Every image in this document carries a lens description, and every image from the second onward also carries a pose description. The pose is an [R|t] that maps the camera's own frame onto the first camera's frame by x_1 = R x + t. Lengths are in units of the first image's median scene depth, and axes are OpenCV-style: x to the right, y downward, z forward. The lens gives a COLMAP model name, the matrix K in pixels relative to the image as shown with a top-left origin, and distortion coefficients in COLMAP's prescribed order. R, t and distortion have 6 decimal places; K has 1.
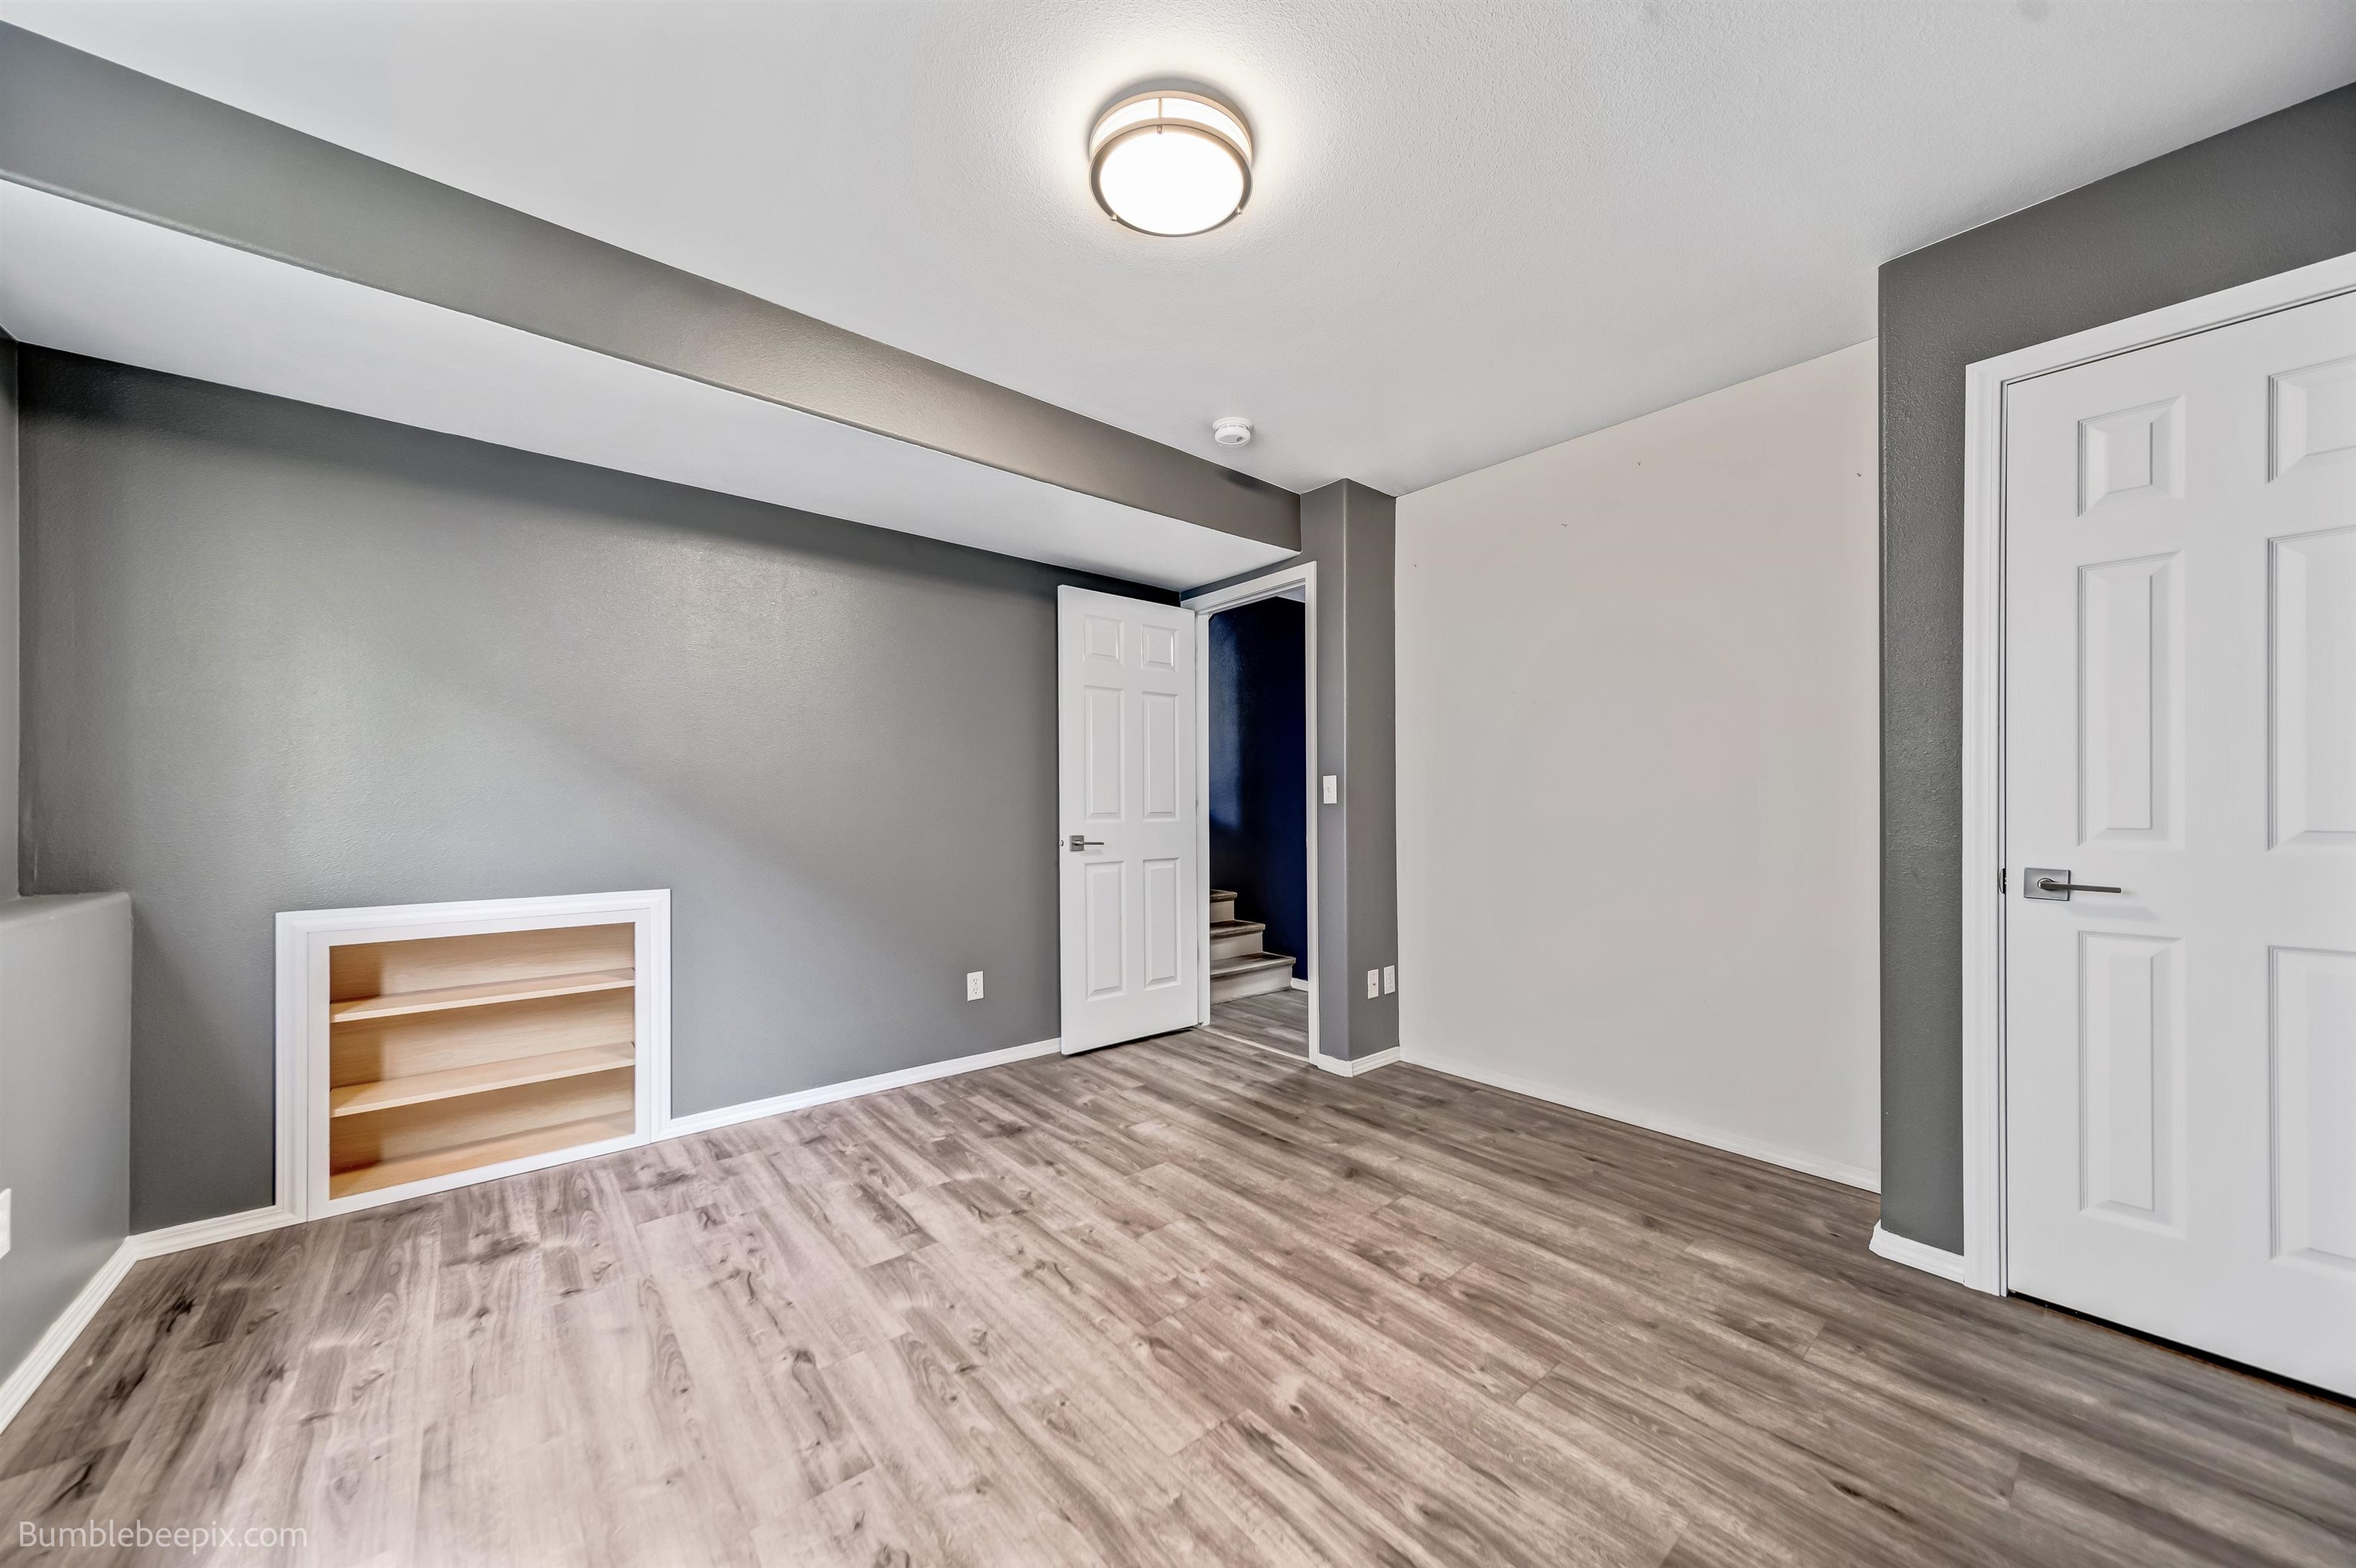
lens RADIAL K [[824.5, 0, 1189.5], [0, 824.5, 799.0], [0, 0, 1]] dist [0.008820, -0.000704]
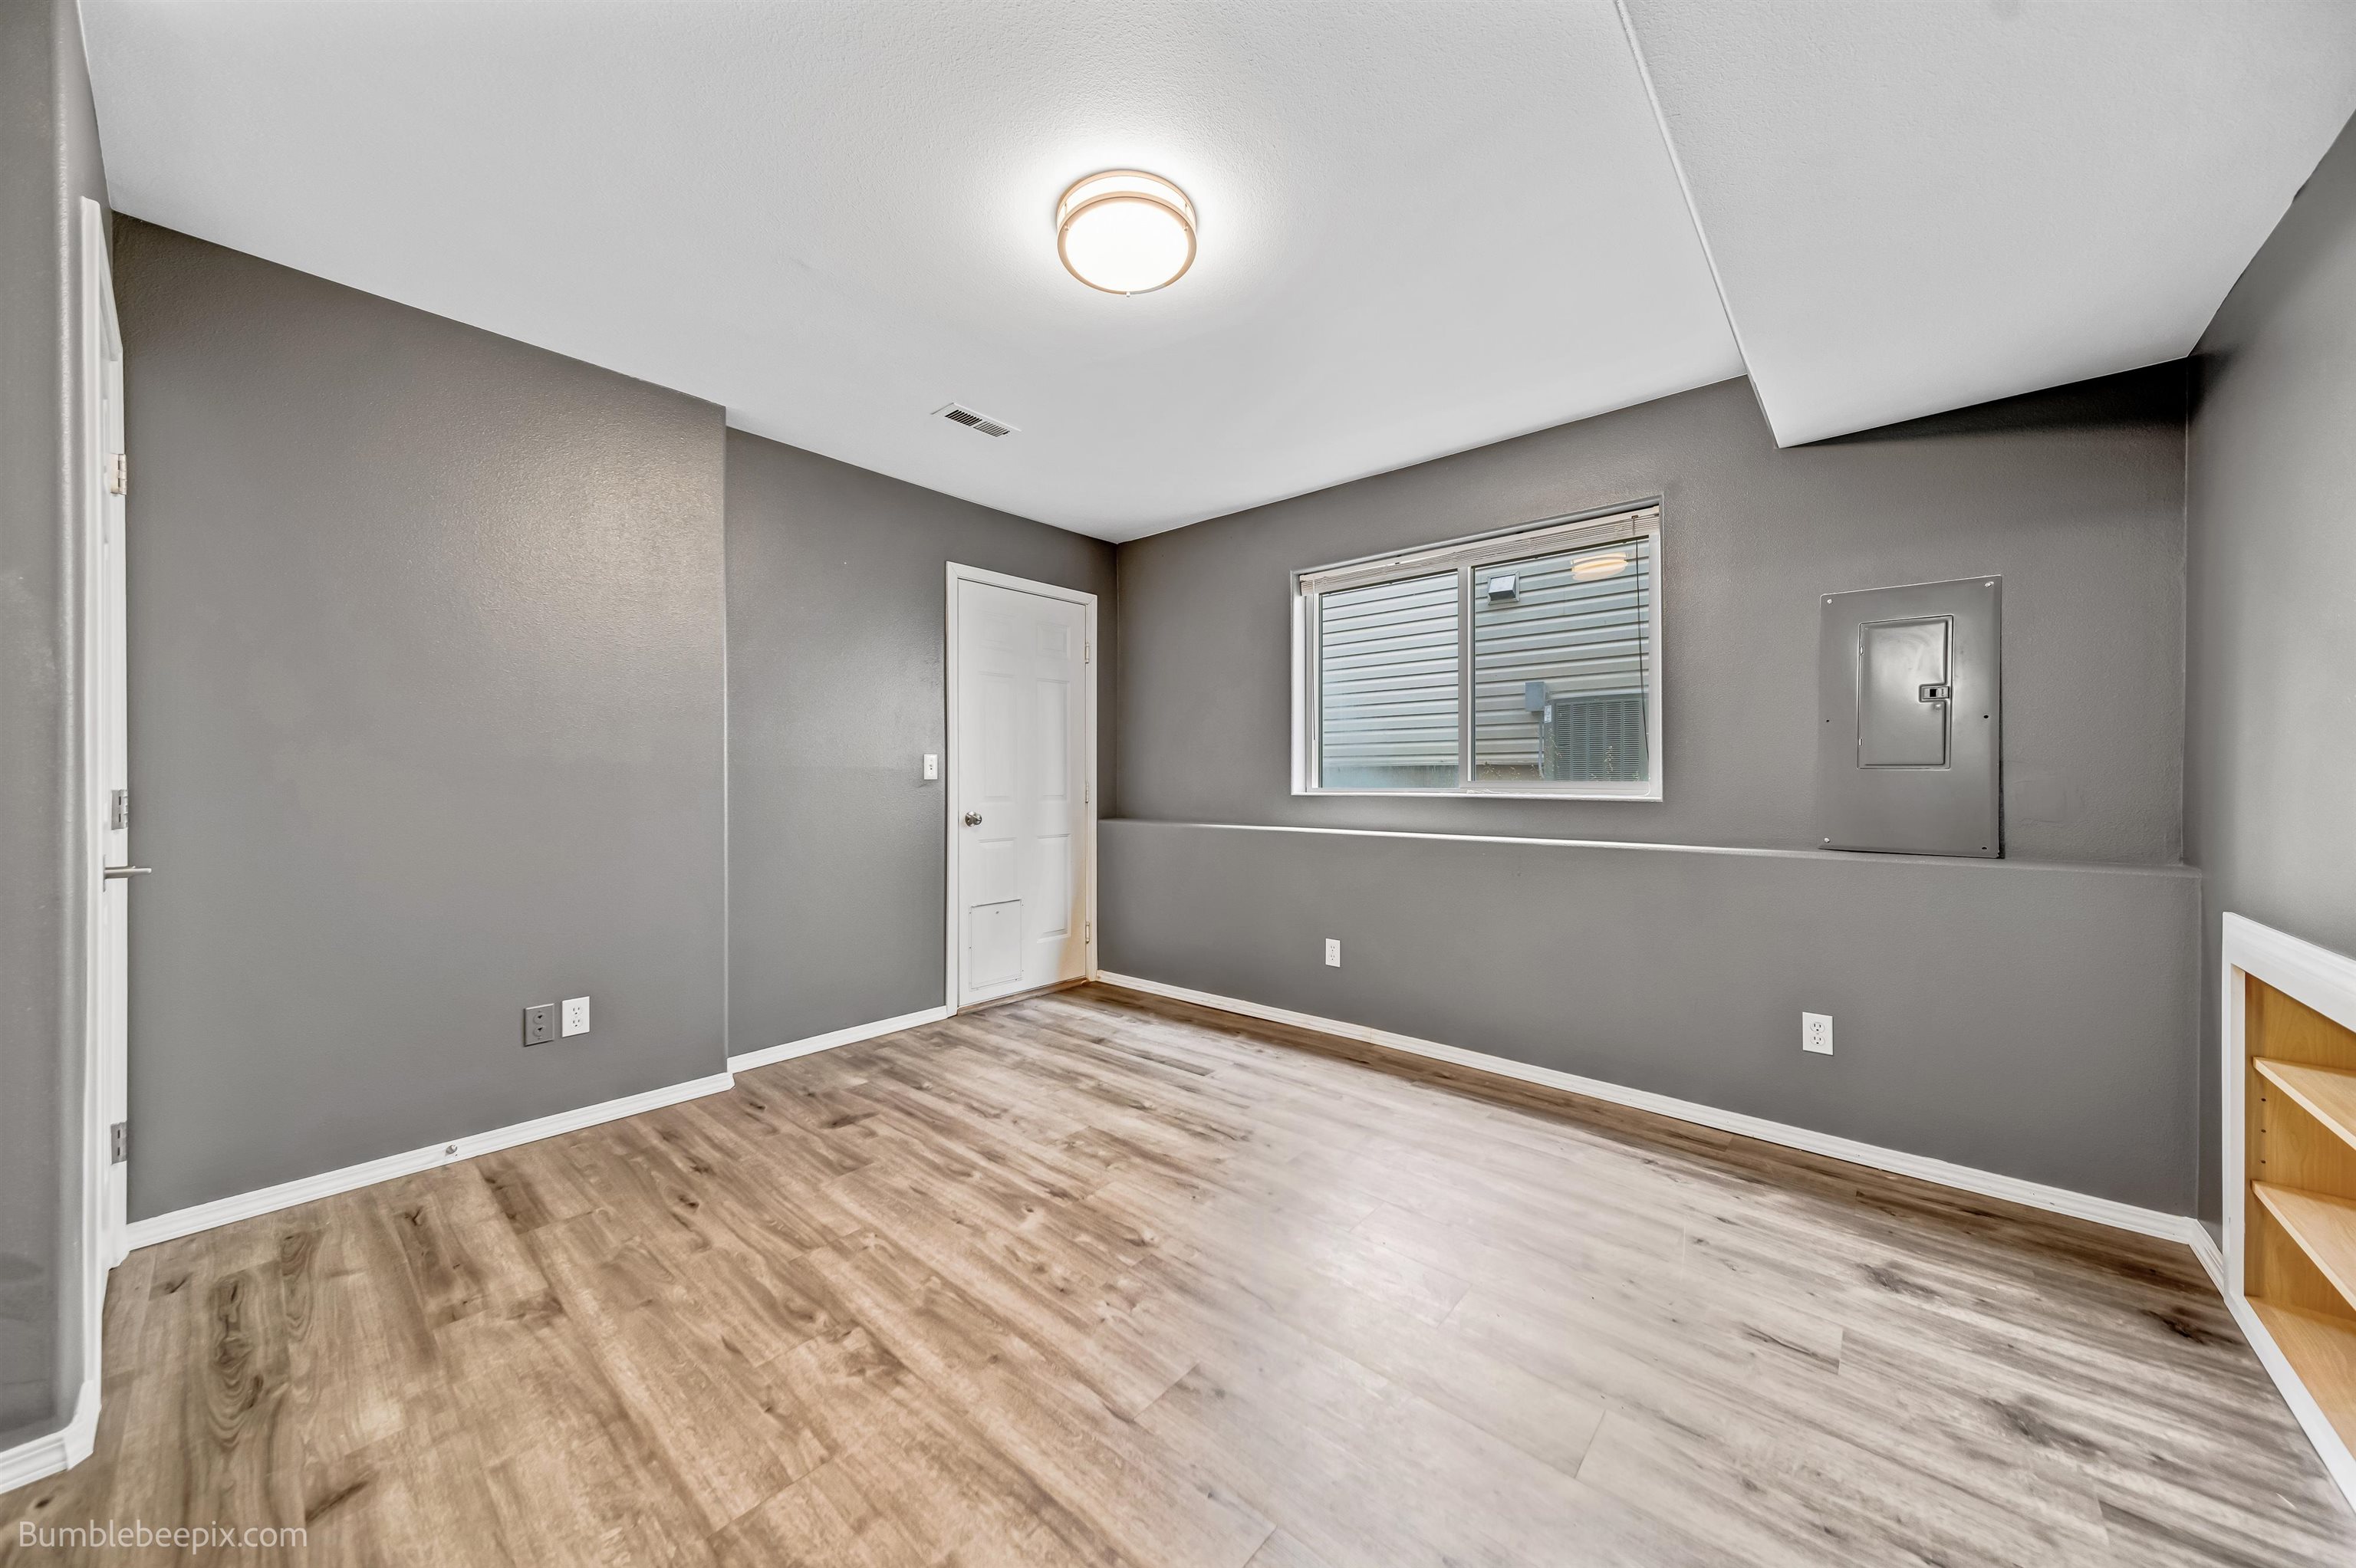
lens RADIAL K [[824.5, 0, 1173.4], [0, 824.5, 784.3], [0, 0, 1]] dist [0.008820, -0.000704]
pose [[-0.990192, 0.000119, -0.139710, 0.071282], [0.000294, 0.999999, -0.001229, 0.013018], [0.139710, -0.001258, -0.990192, 2.082090]]
